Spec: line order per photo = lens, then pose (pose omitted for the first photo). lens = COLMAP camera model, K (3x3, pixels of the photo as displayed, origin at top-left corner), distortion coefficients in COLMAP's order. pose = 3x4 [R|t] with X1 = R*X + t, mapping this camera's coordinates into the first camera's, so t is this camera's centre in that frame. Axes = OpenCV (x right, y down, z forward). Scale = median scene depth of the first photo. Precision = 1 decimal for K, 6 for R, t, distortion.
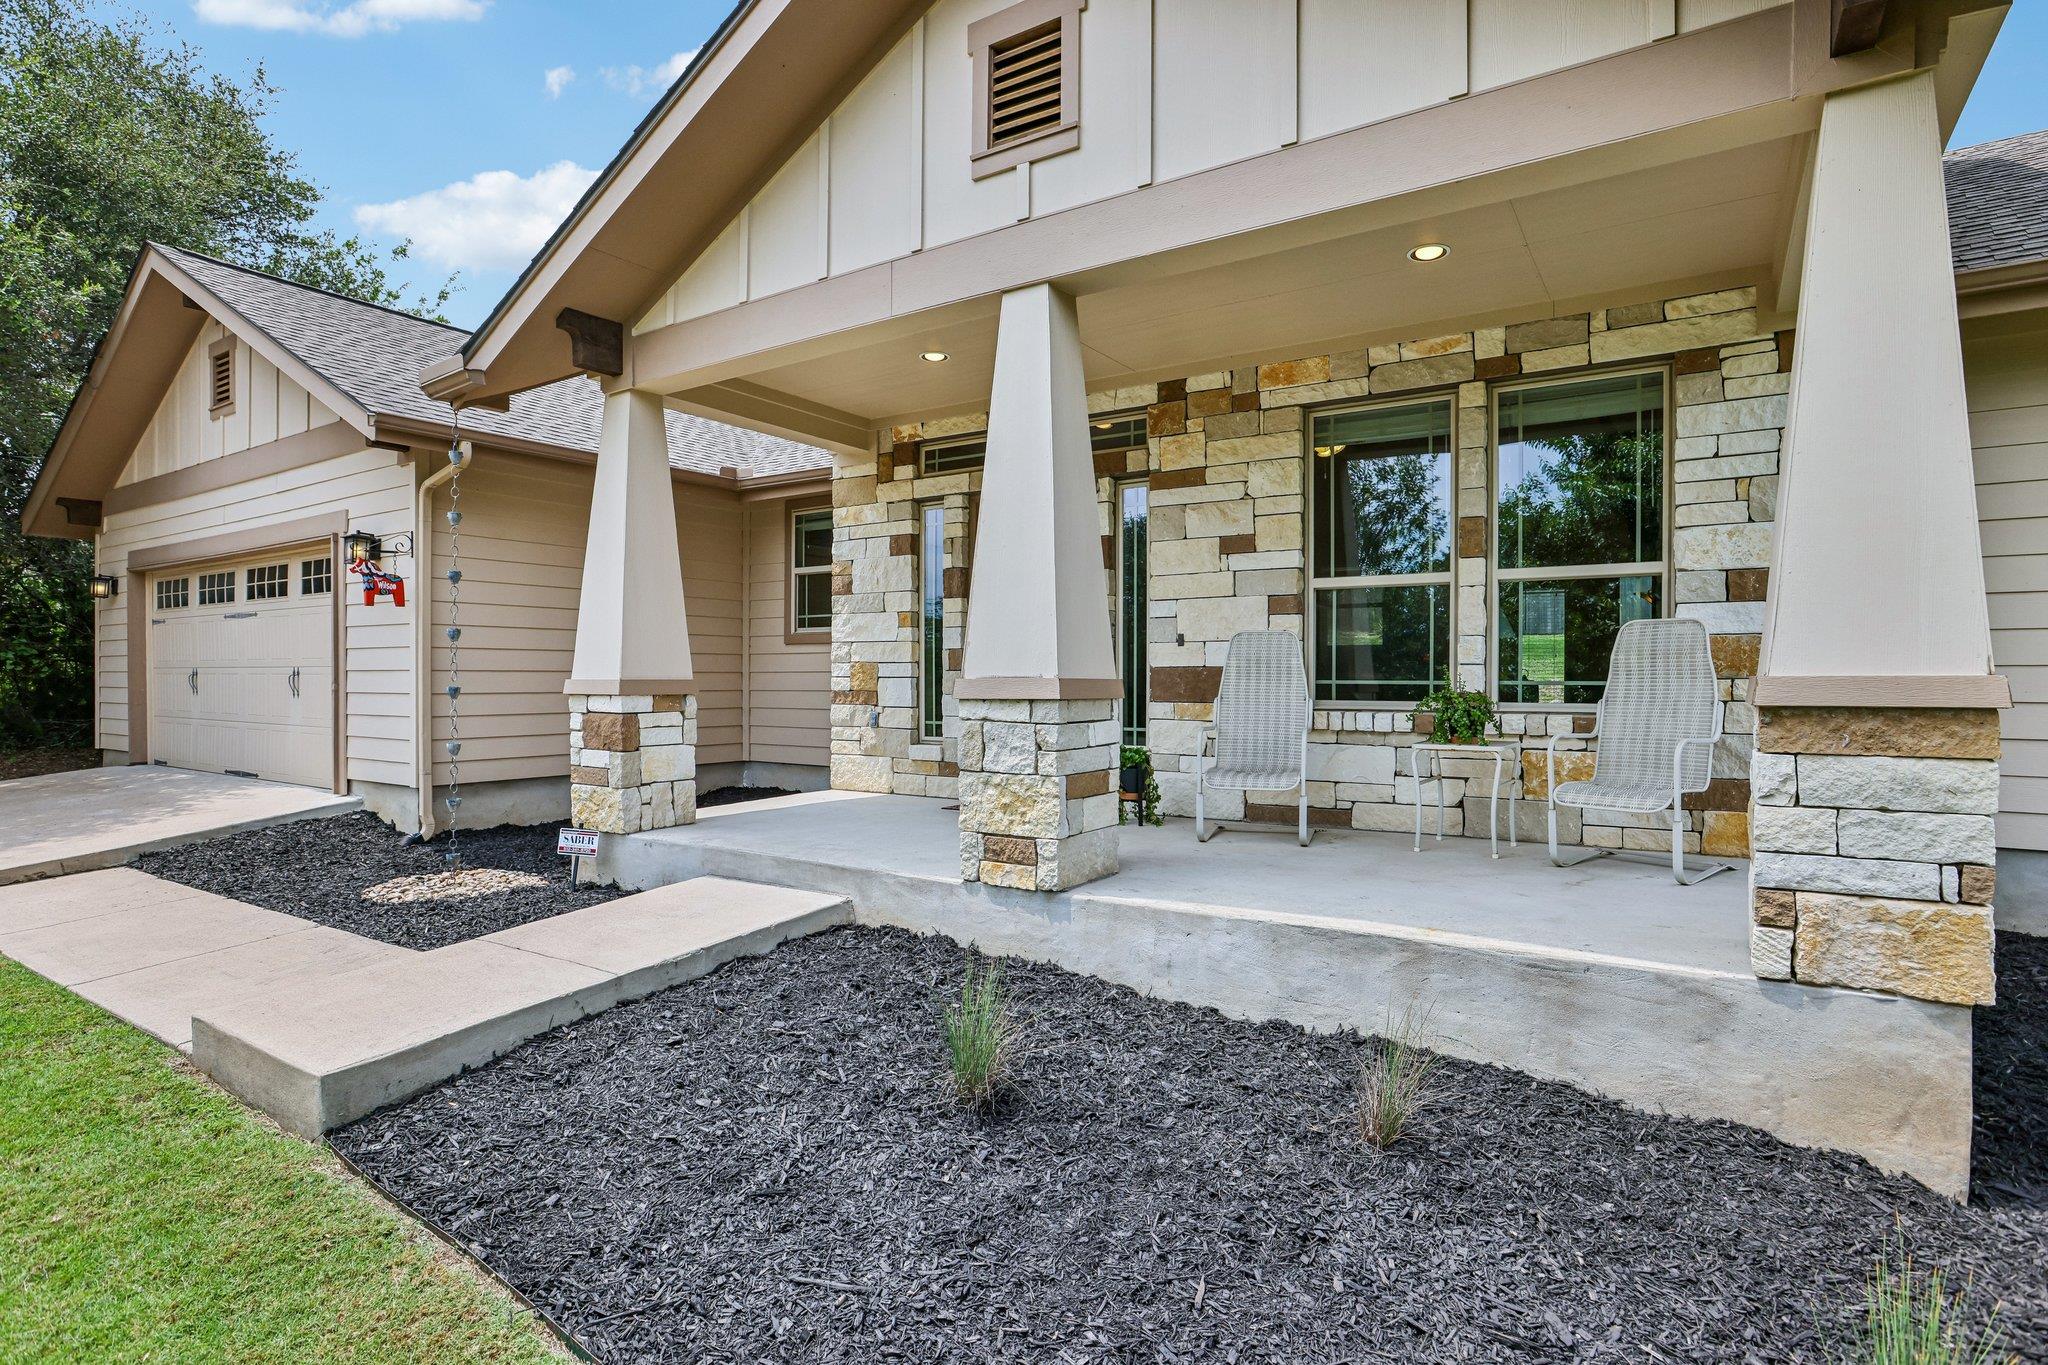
lens RADIAL K [[1057.4, 0, 1024.0], [0, 1057.4, 682.5], [0, 0, 1]] dist [-0.036329, 0.000864]
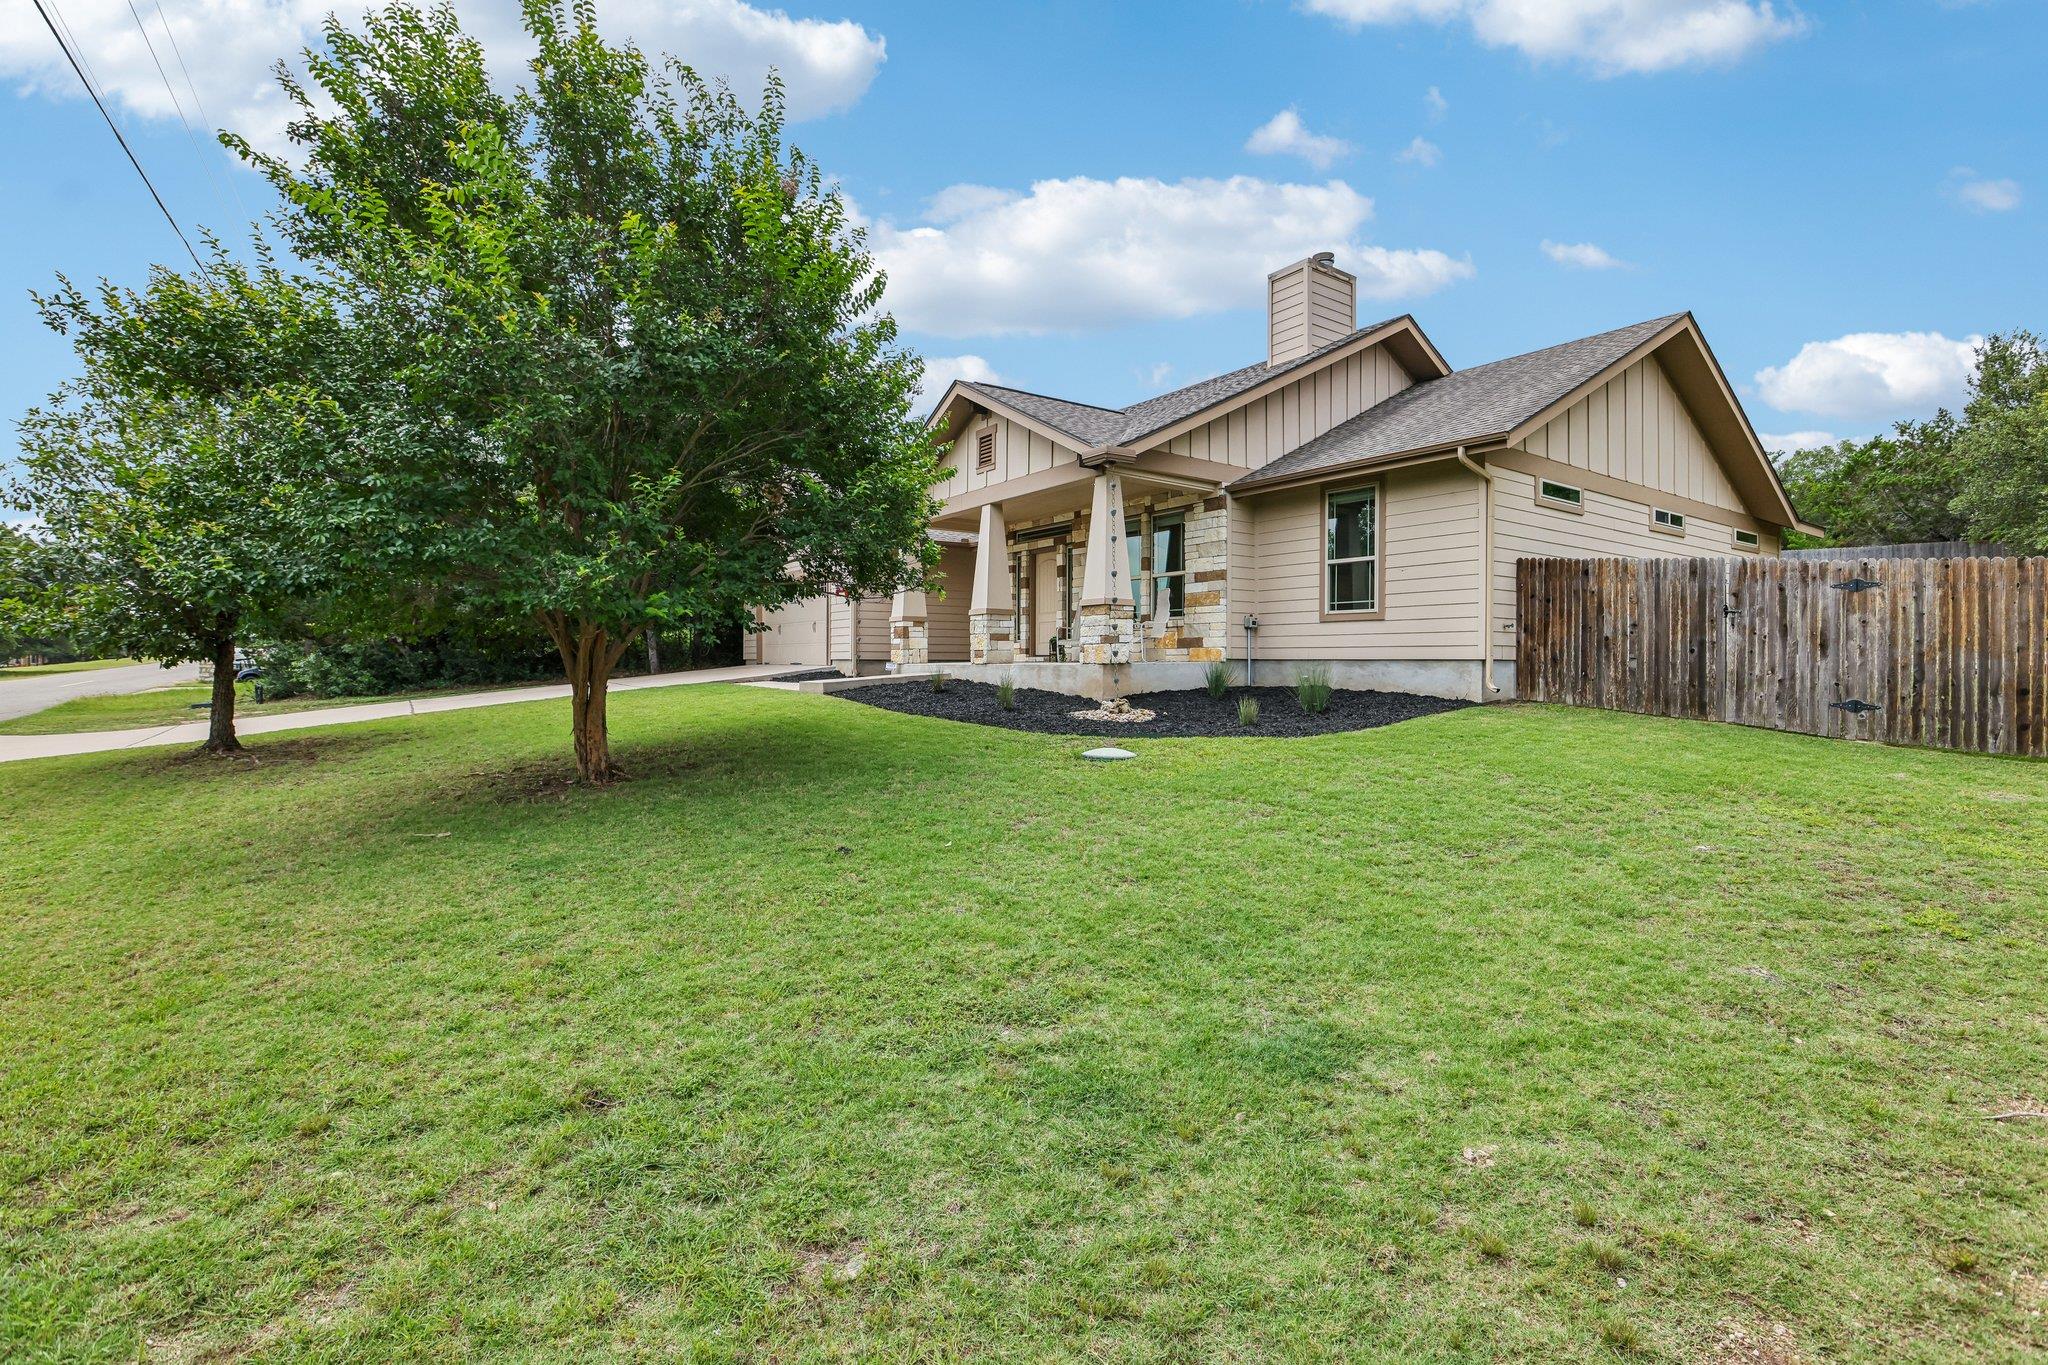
lens RADIAL K [[927.4, 0, 1045.5], [0, 927.4, 651.9], [0, 0, 1]] dist [-0.000952, 0.000363]
pose [[0.935752, -0.003465, -0.352643, 0.988694], [-0.000358, 0.999942, -0.010777, 0.131035], [0.352660, 0.010211, 0.935696, -1.453644]]
